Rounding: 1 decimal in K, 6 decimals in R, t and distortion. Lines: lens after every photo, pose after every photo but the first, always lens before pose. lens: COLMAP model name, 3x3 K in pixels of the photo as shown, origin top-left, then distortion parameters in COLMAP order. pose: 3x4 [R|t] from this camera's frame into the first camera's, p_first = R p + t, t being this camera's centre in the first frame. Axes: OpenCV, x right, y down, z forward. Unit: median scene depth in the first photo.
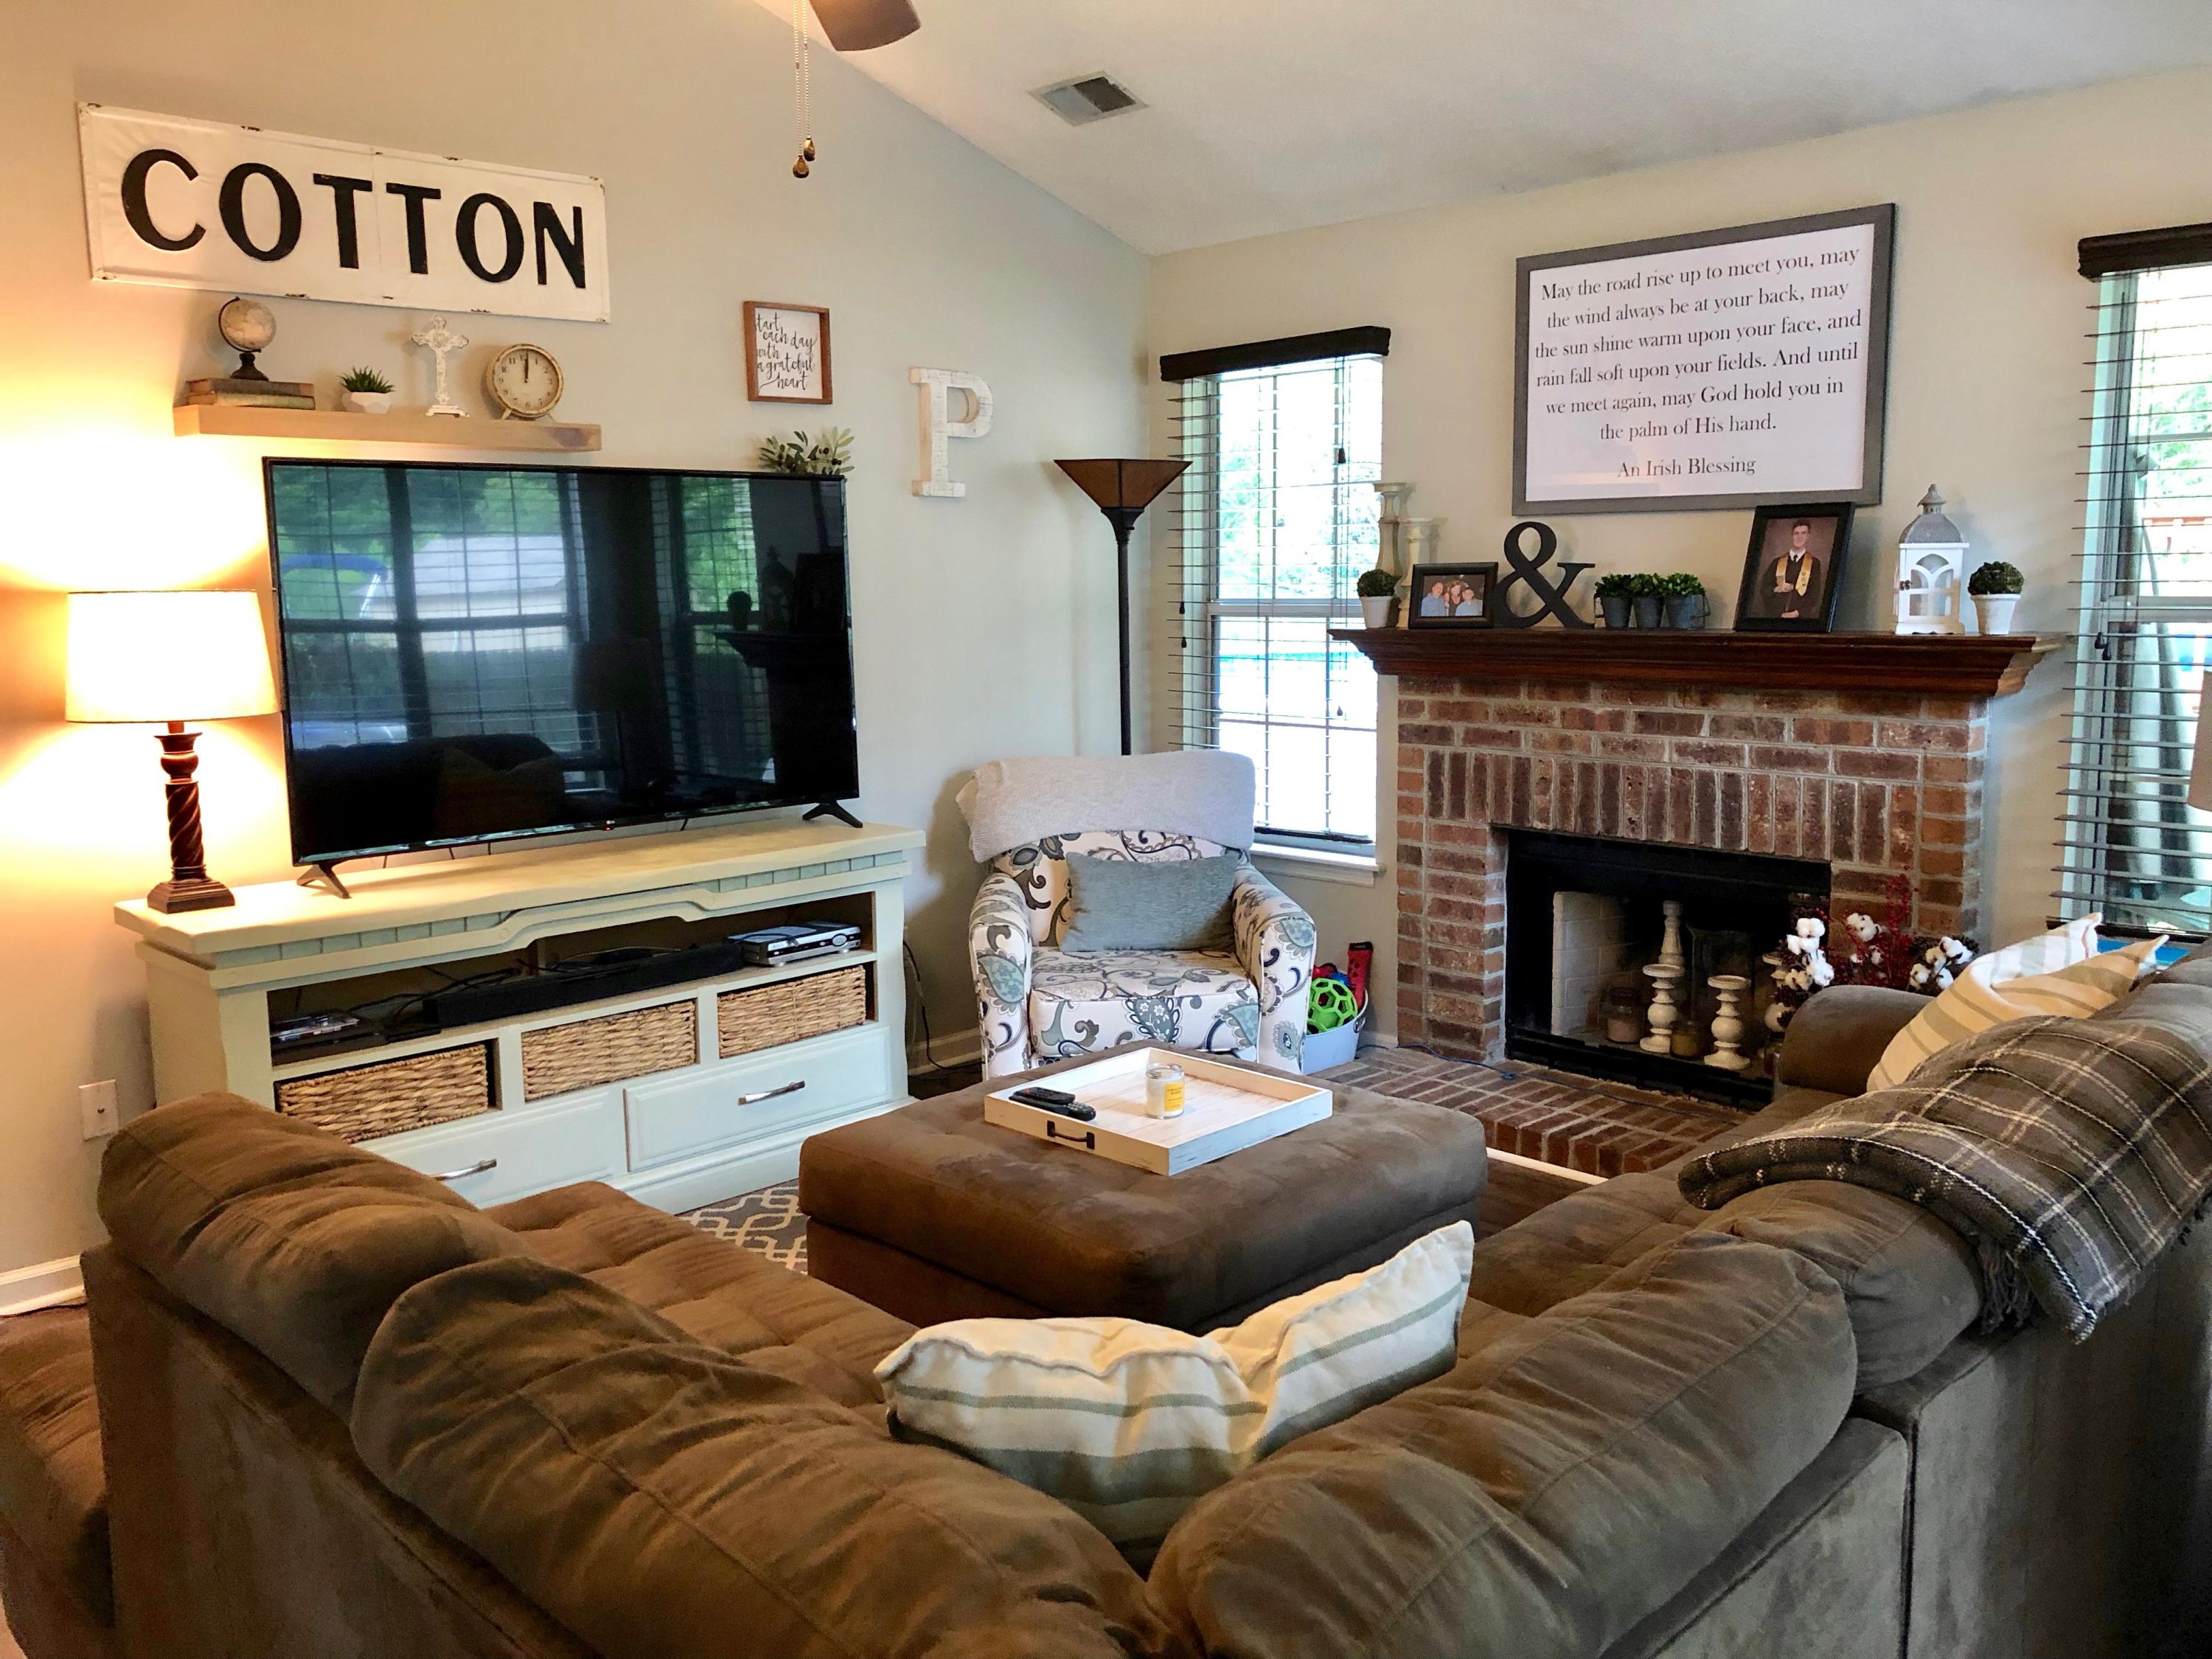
lens RADIAL K [[1802.2, 0, 1116.2], [0, 1802.2, 840.3], [0, 0, 1]] dist [0.007100, -0.009043]
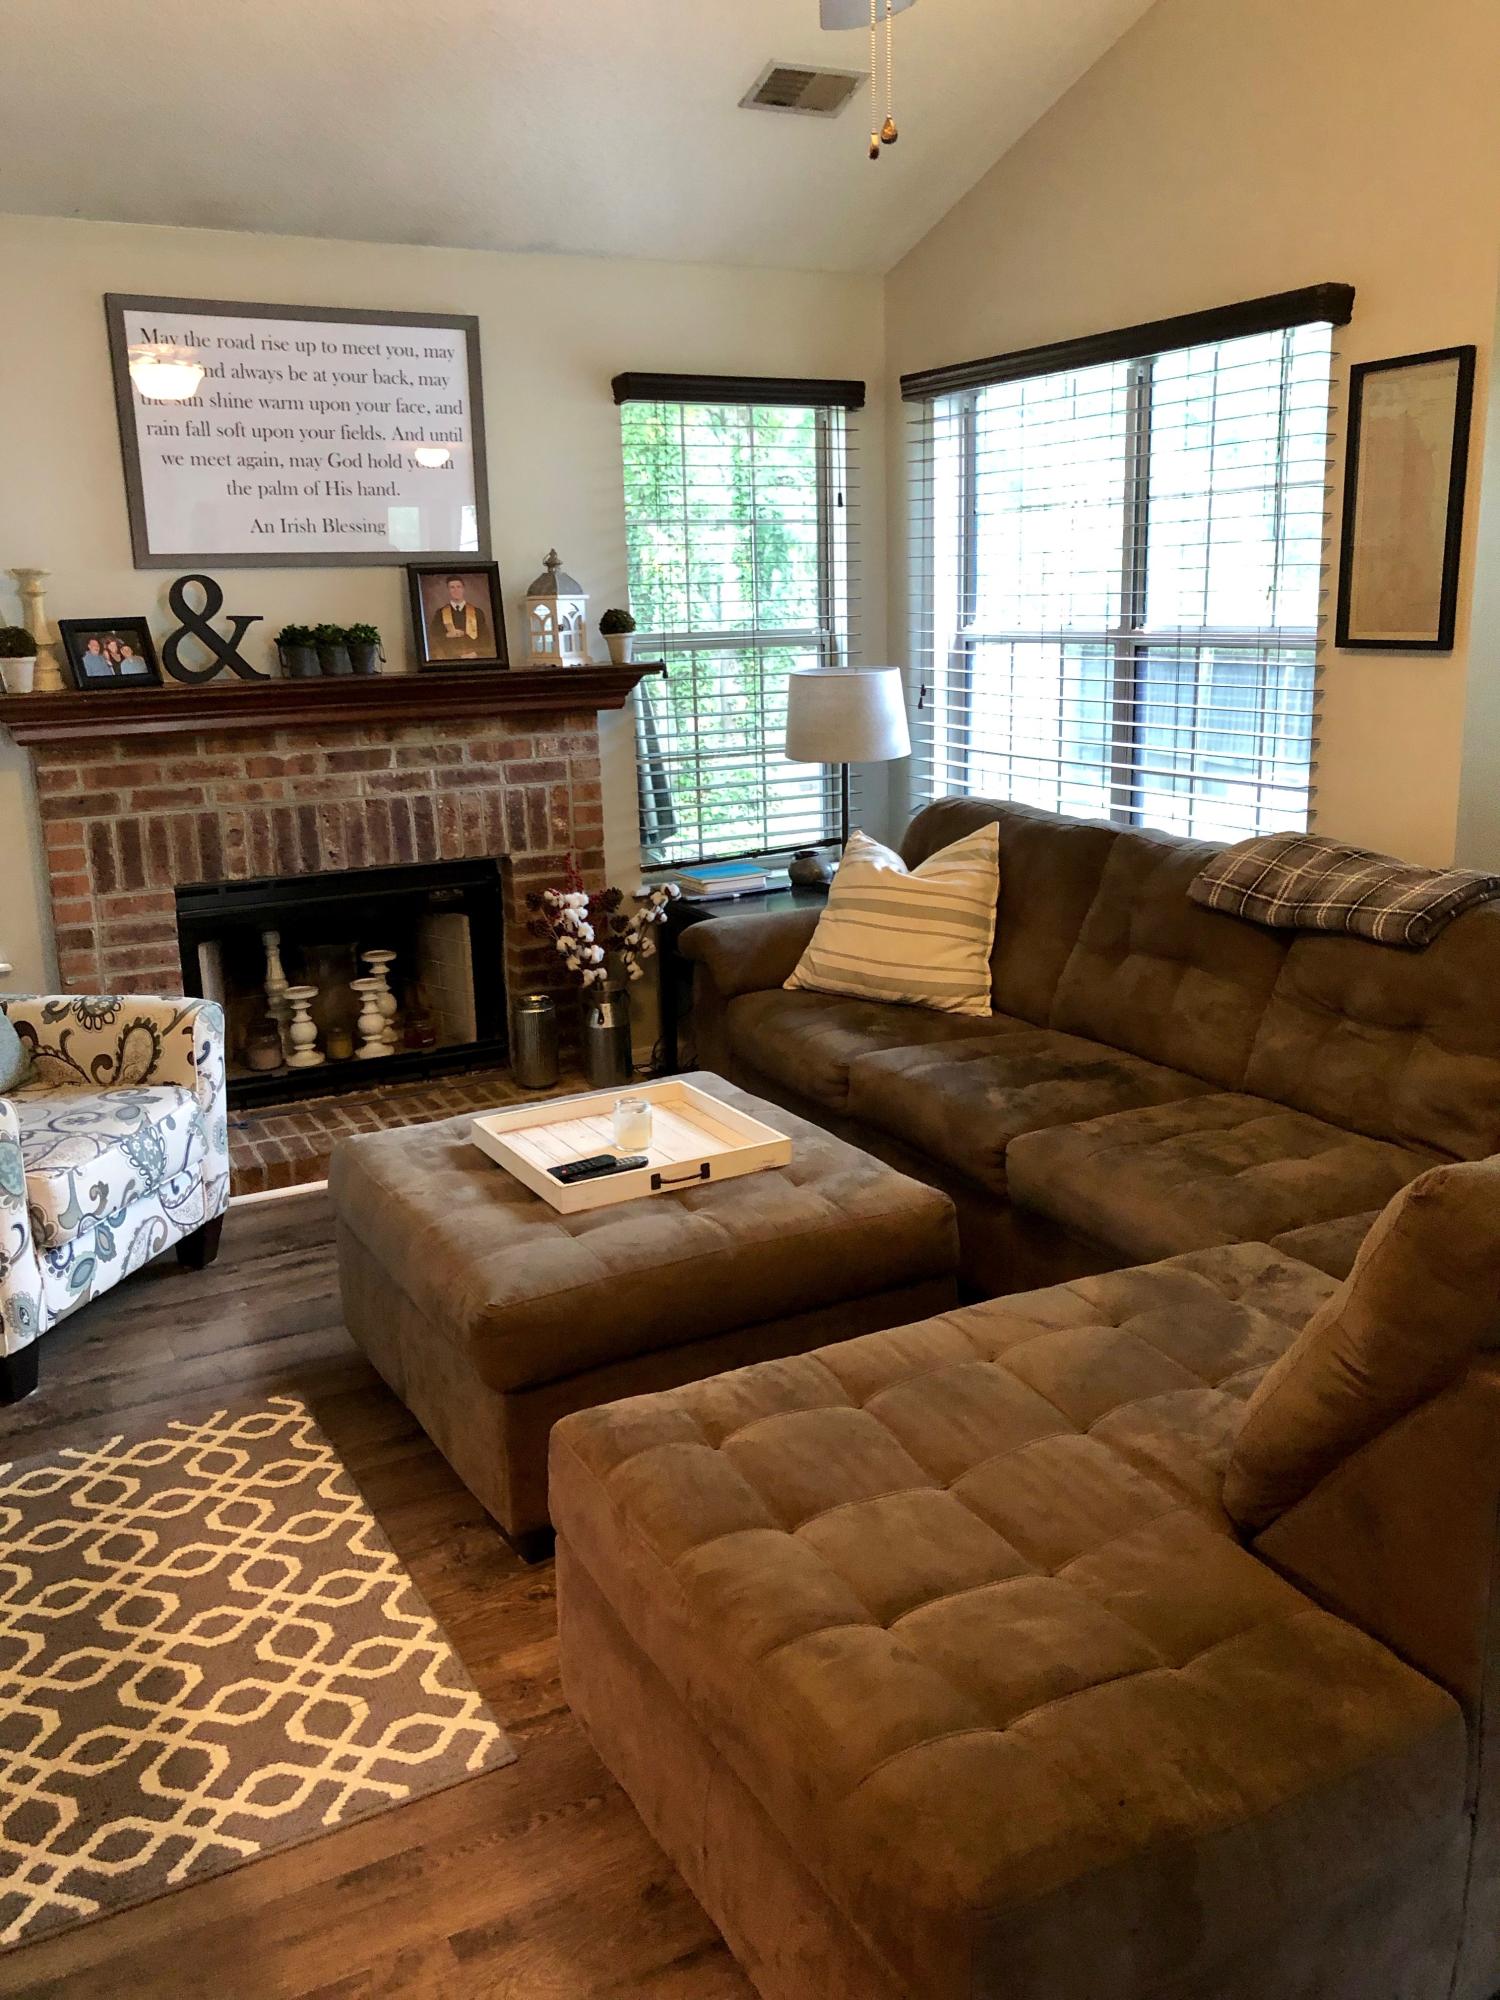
lens RADIAL K [[1629.4, 0, 757.1], [0, 1629.4, 991.0], [0, 0, 1]] dist [0.007100, -0.009043]
pose [[0.291083, -0.224520, 0.929979, -0.591960], [0.161203, 0.969684, 0.183649, -0.072088], [-0.943019, 0.096458, 0.318452, 0.461206]]
